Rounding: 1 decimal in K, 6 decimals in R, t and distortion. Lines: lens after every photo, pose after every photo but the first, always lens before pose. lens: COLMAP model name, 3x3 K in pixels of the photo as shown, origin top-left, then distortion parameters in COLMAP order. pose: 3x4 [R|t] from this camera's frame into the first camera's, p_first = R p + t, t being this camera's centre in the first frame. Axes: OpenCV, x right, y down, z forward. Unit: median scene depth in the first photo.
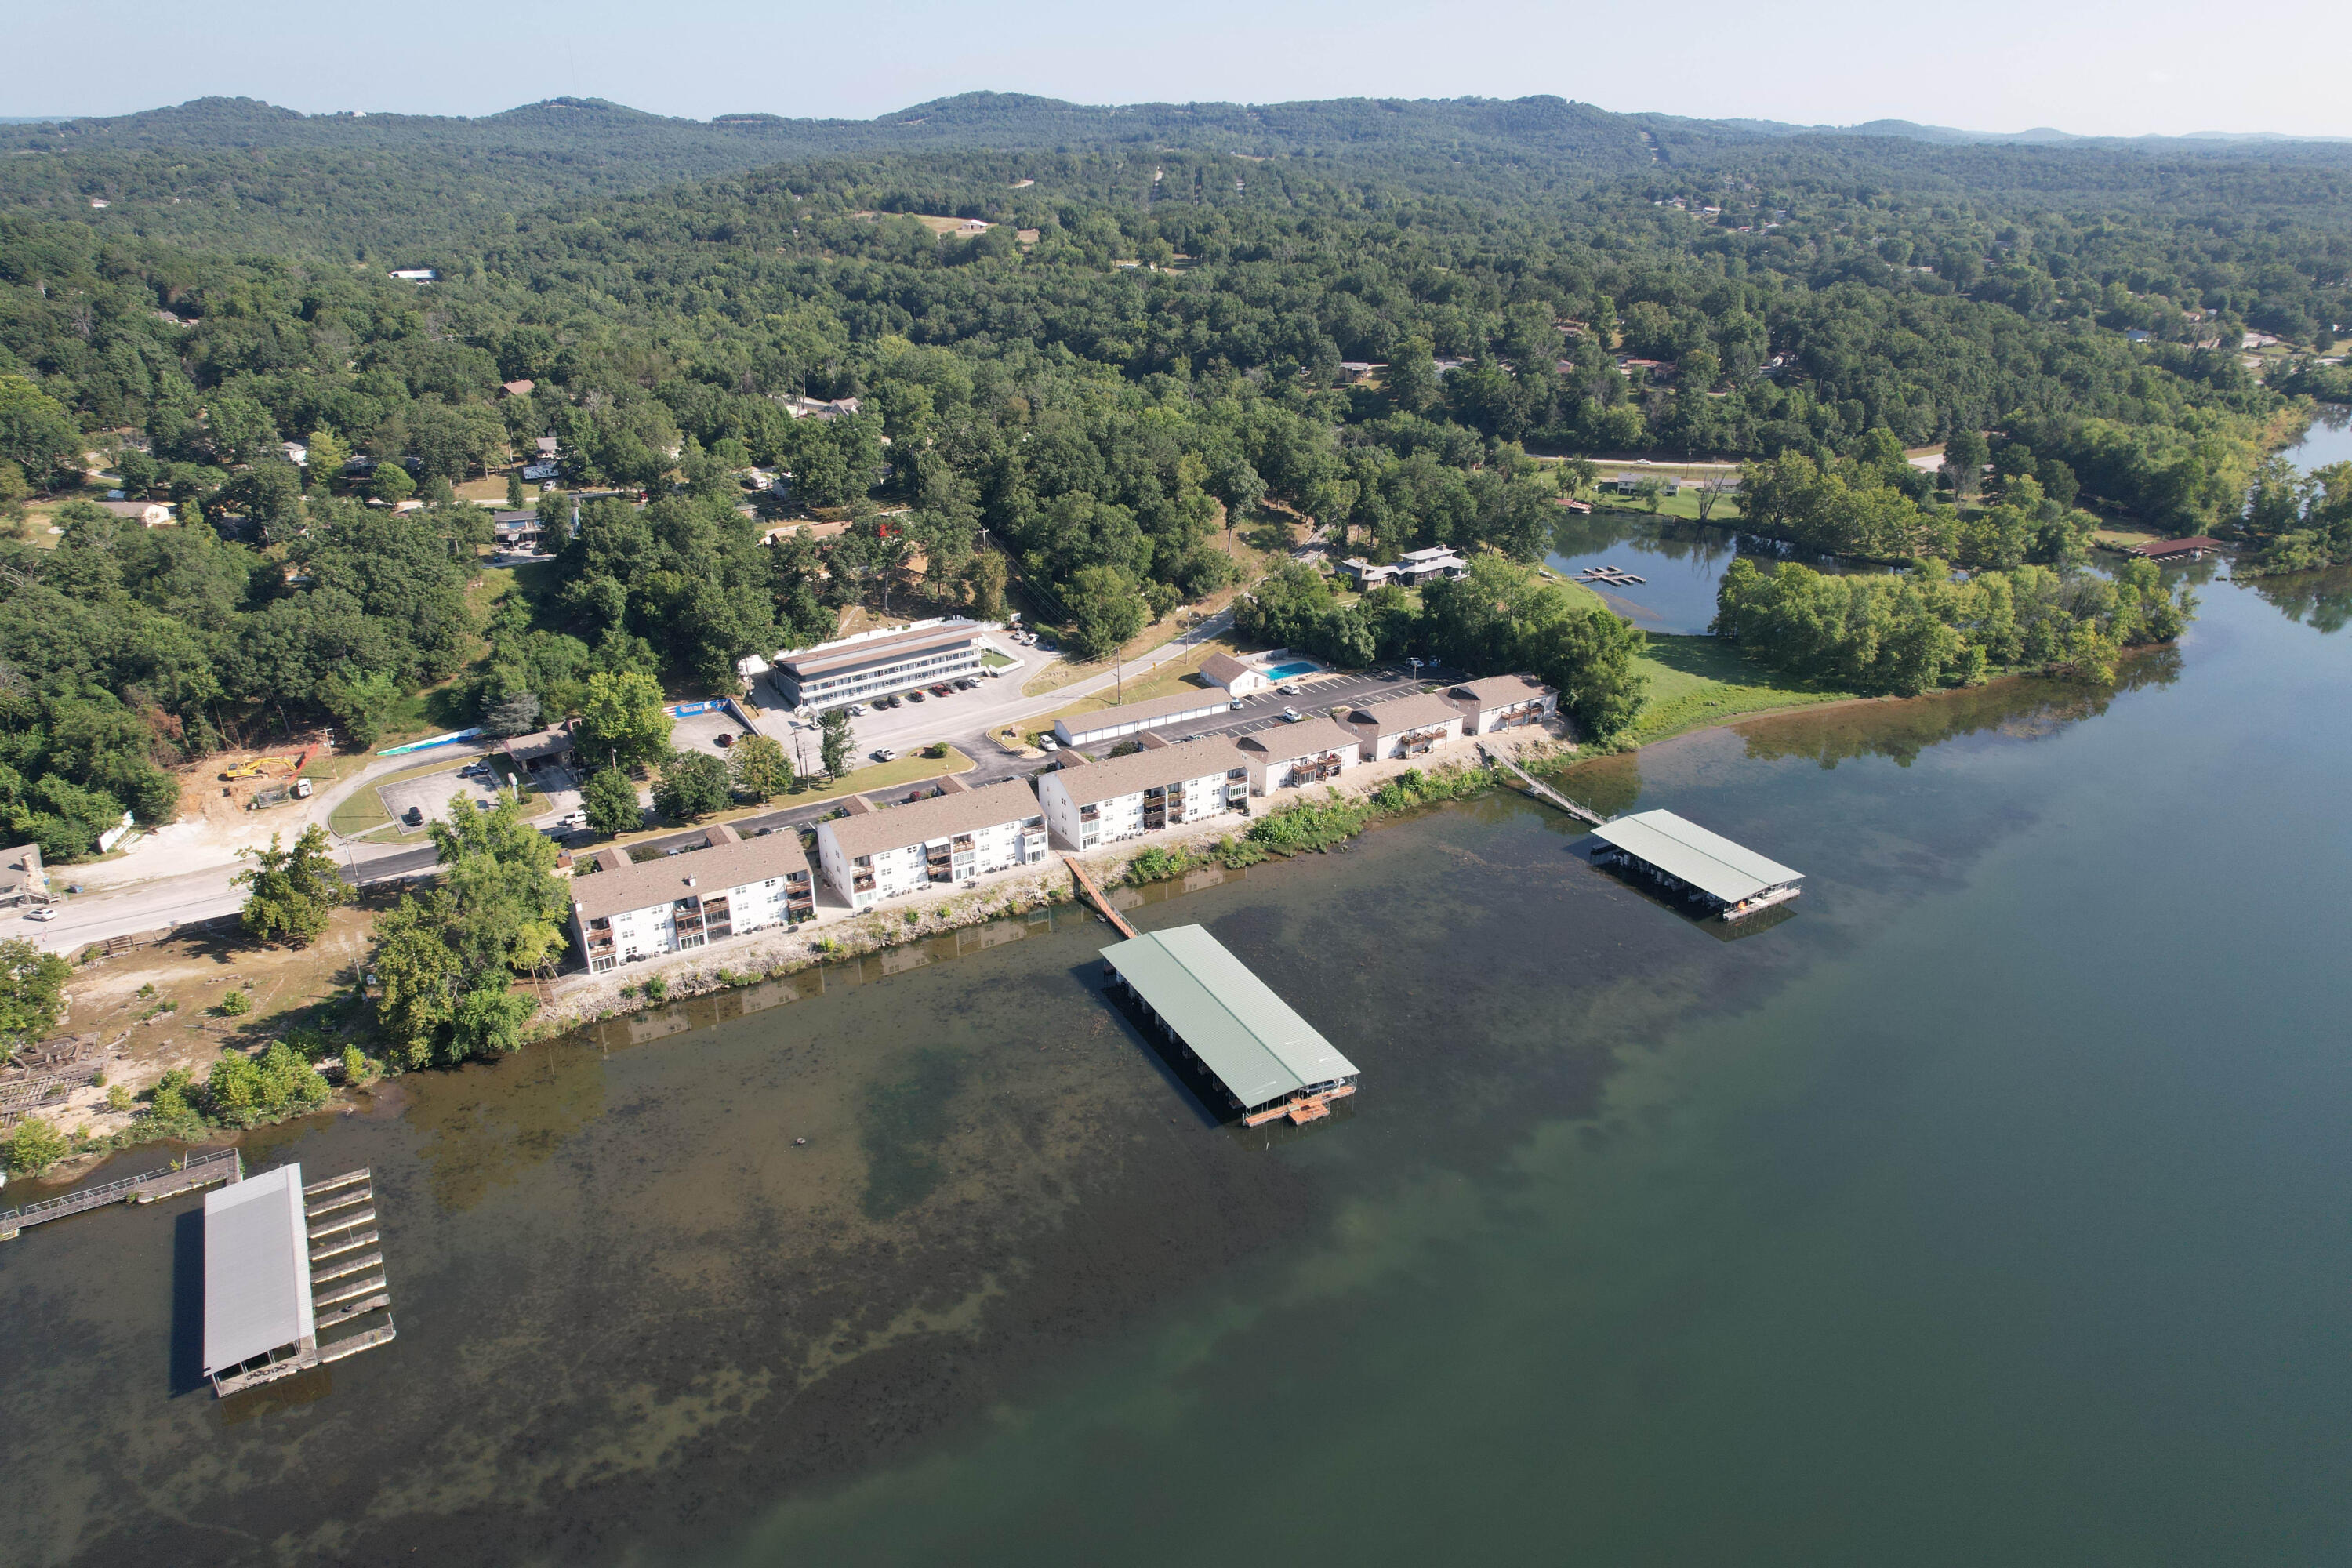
lens RADIAL K [[1499.4, 0, 1178.7], [0, 1499.4, 786.8], [0, 0, 1]] dist [-0.071281, 0.057660]
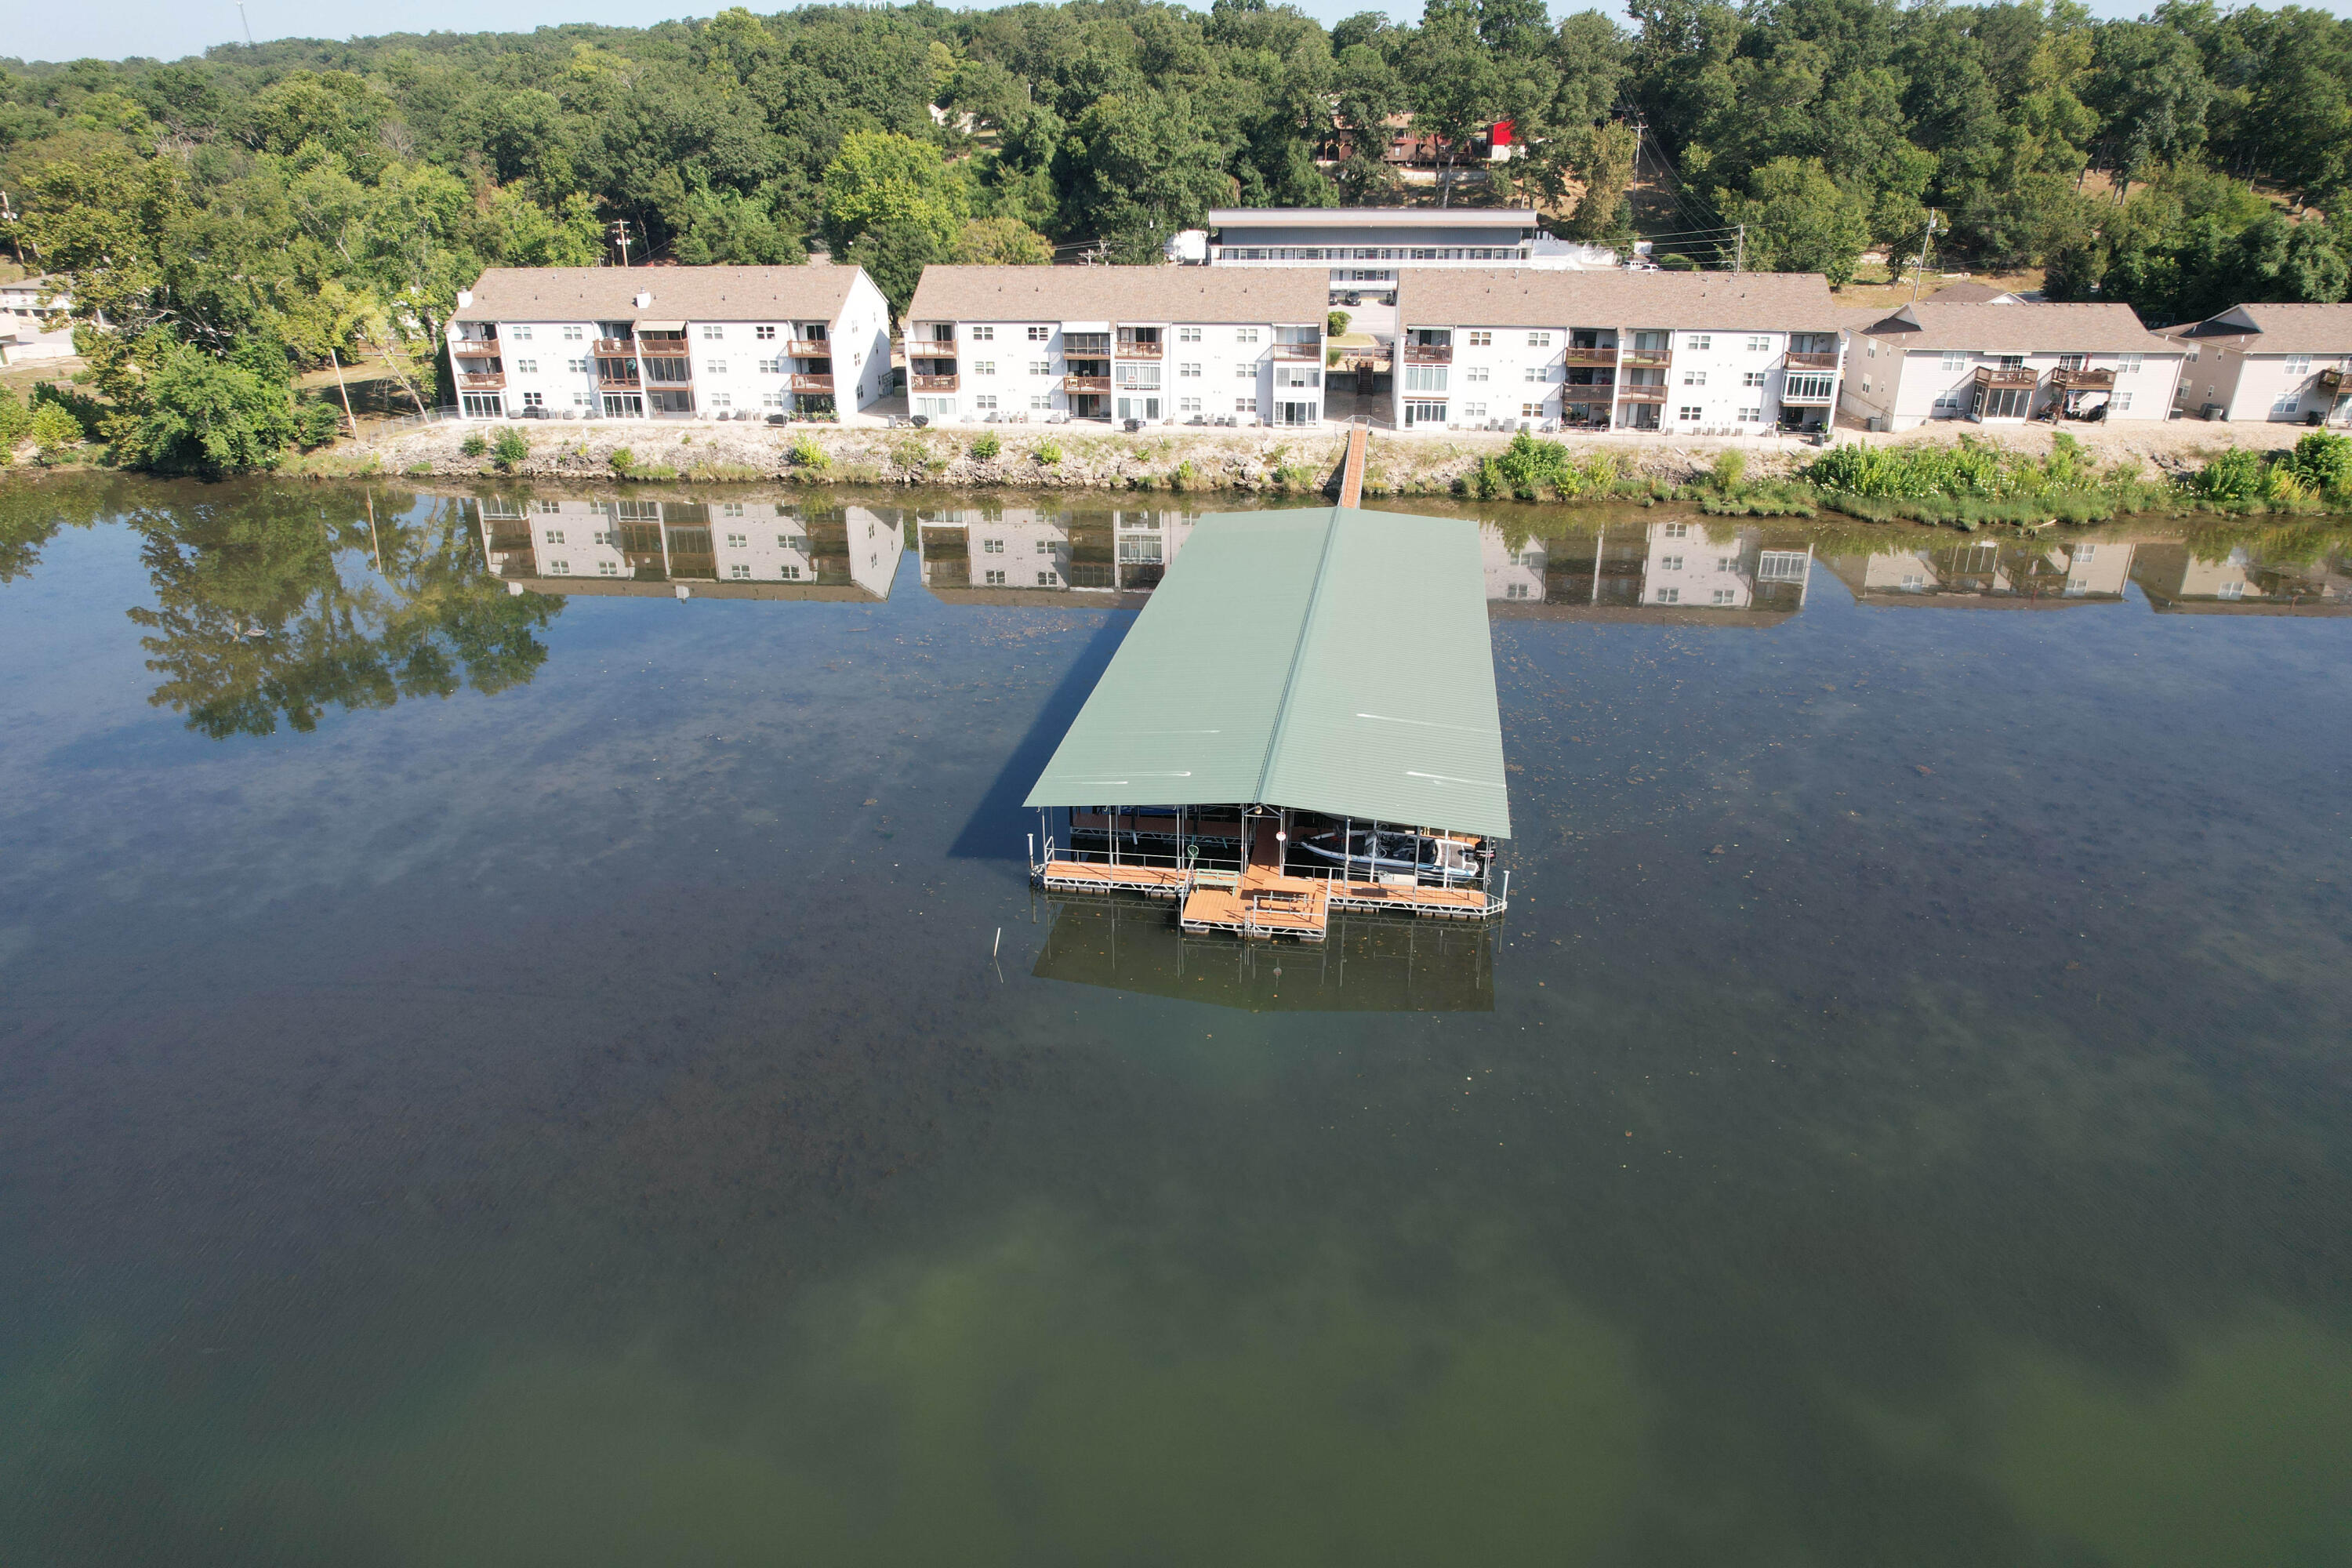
lens RADIAL K [[1499.4, 0, 1180.6], [0, 1499.4, 786.3], [0, 0, 1]] dist [-0.071281, 0.057660]
pose [[0.800761, 0.233311, -0.551677, 0.136705], [-0.236073, 0.969401, 0.067311, 0.112748], [0.550501, 0.076335, 0.831337, 0.474164]]
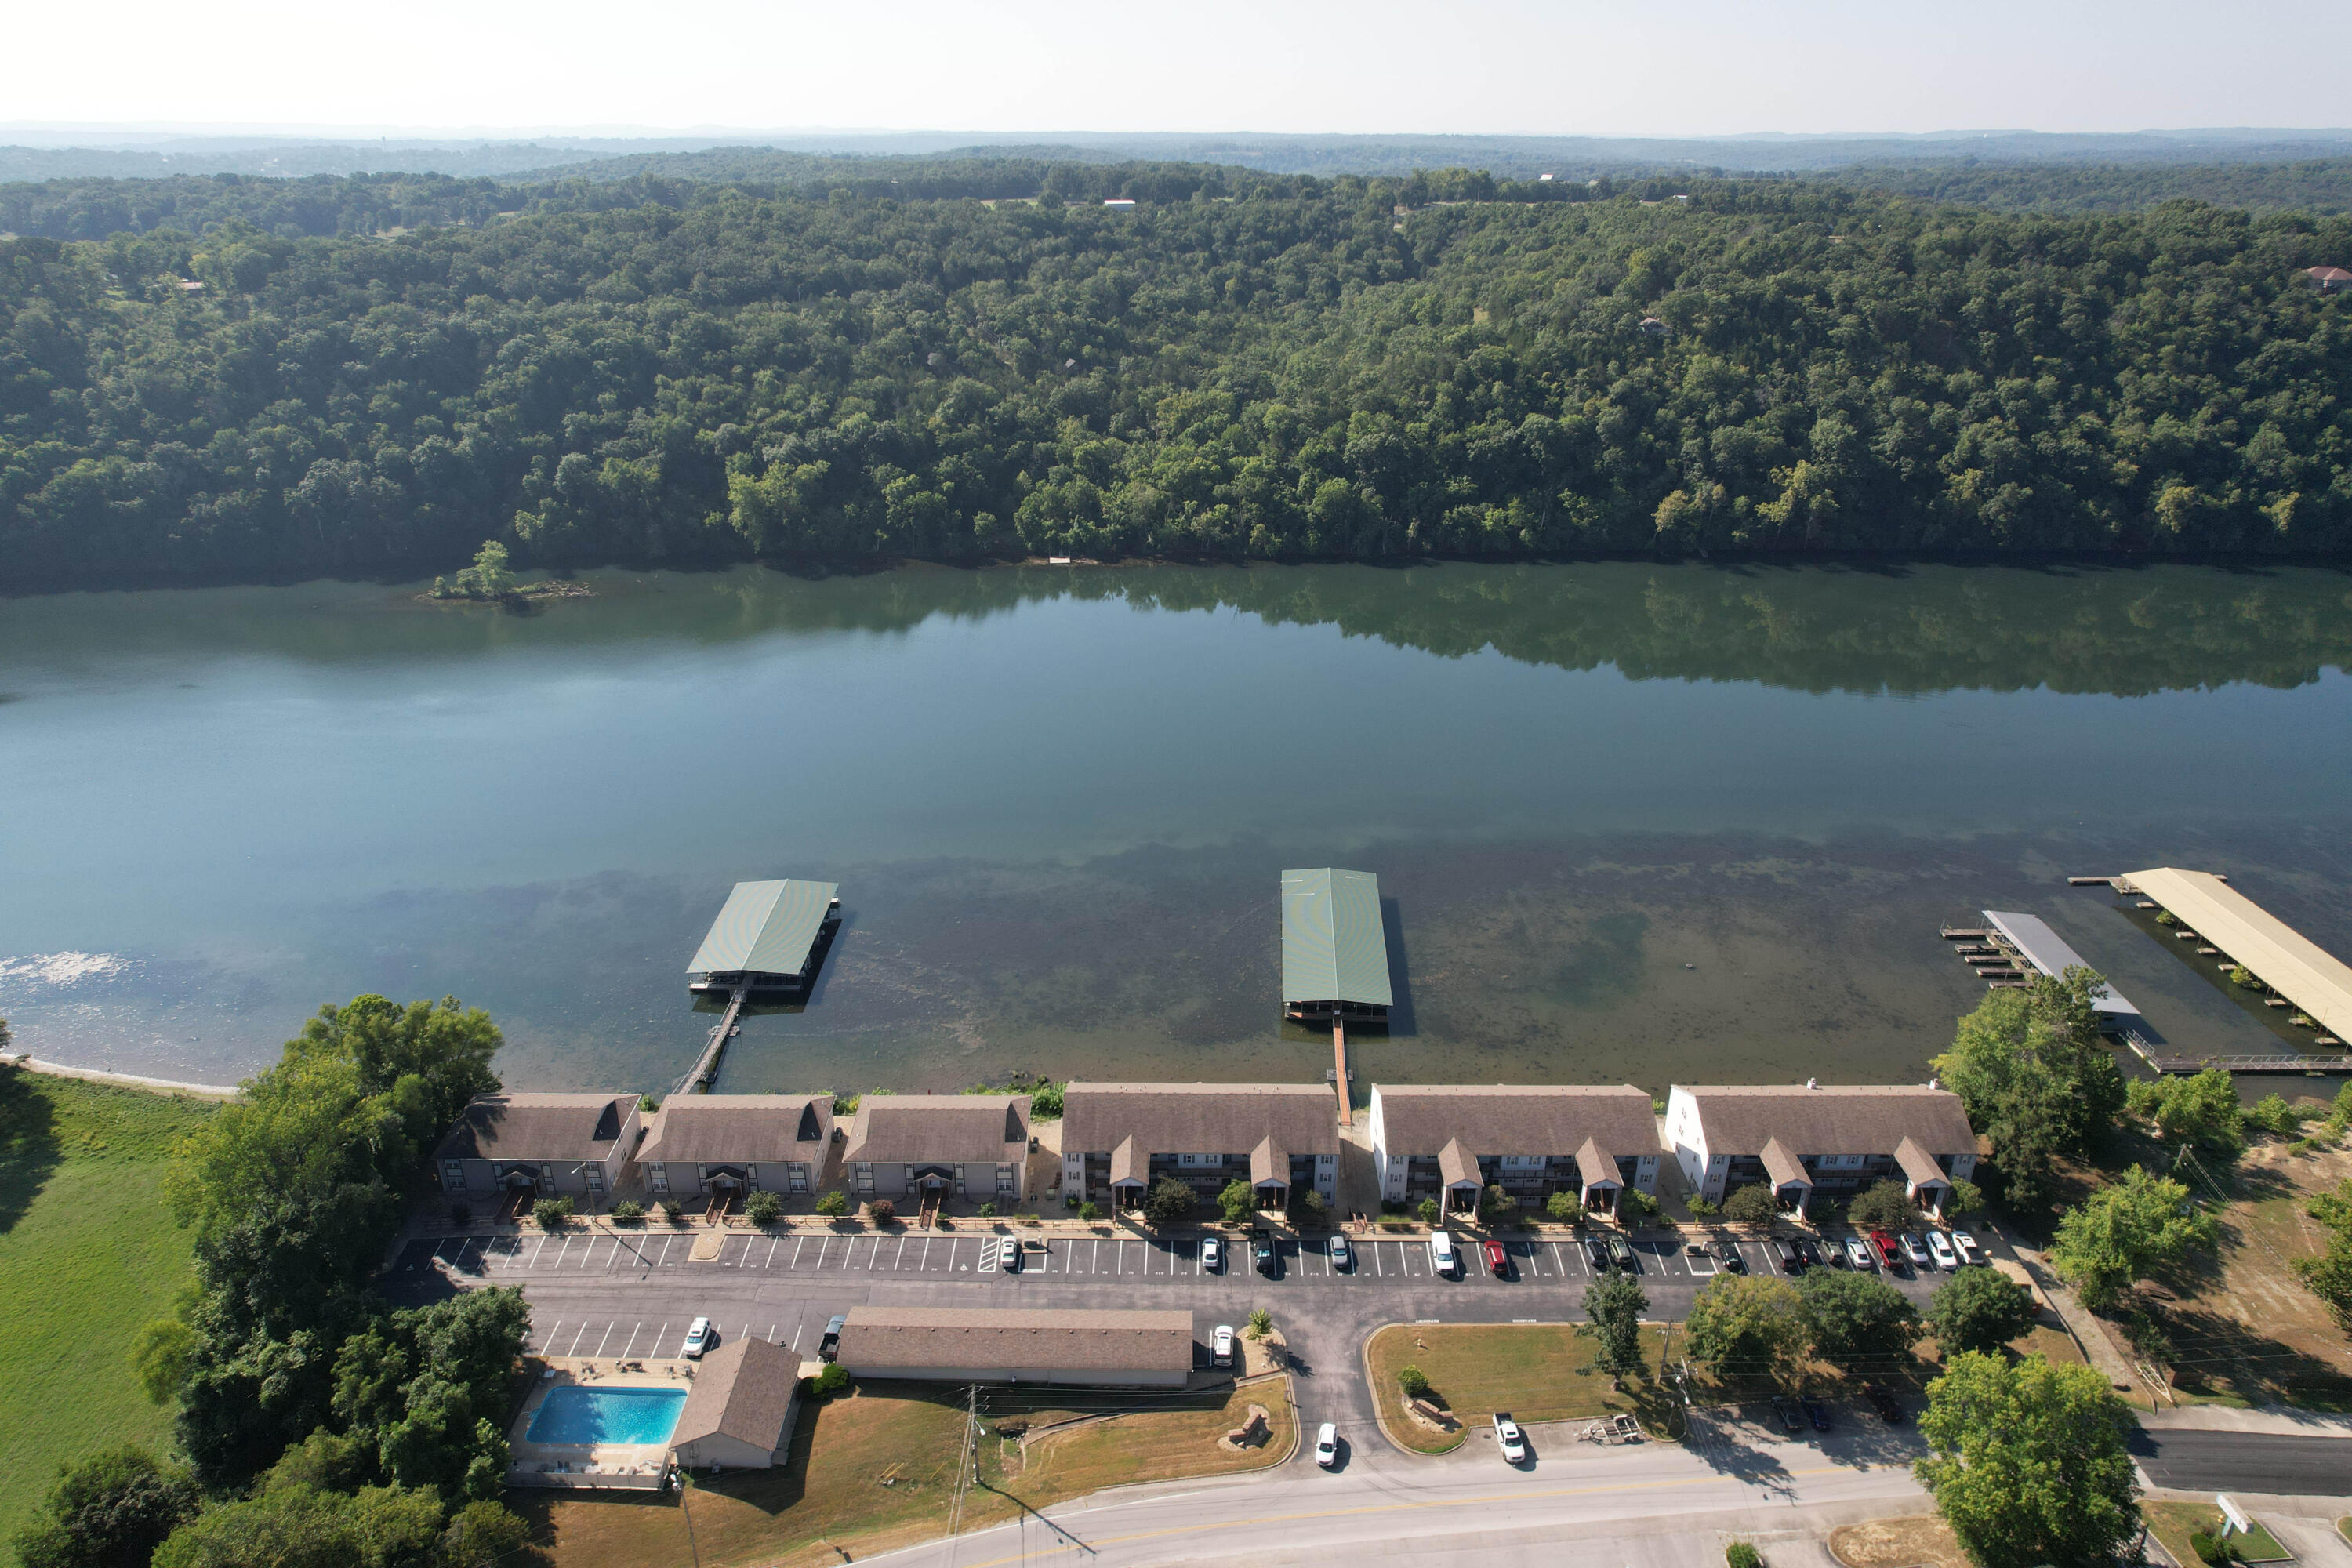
lens RADIAL K [[1499.4, 0, 1193.0], [0, 1499.4, 780.4], [0, 0, 1]] dist [-0.071281, 0.057660]
pose [[-0.856992, -0.220229, 0.465902, -0.273770], [0.197497, 0.694696, 0.691659, -0.532291], [-0.475983, 0.684761, -0.551854, 1.103116]]
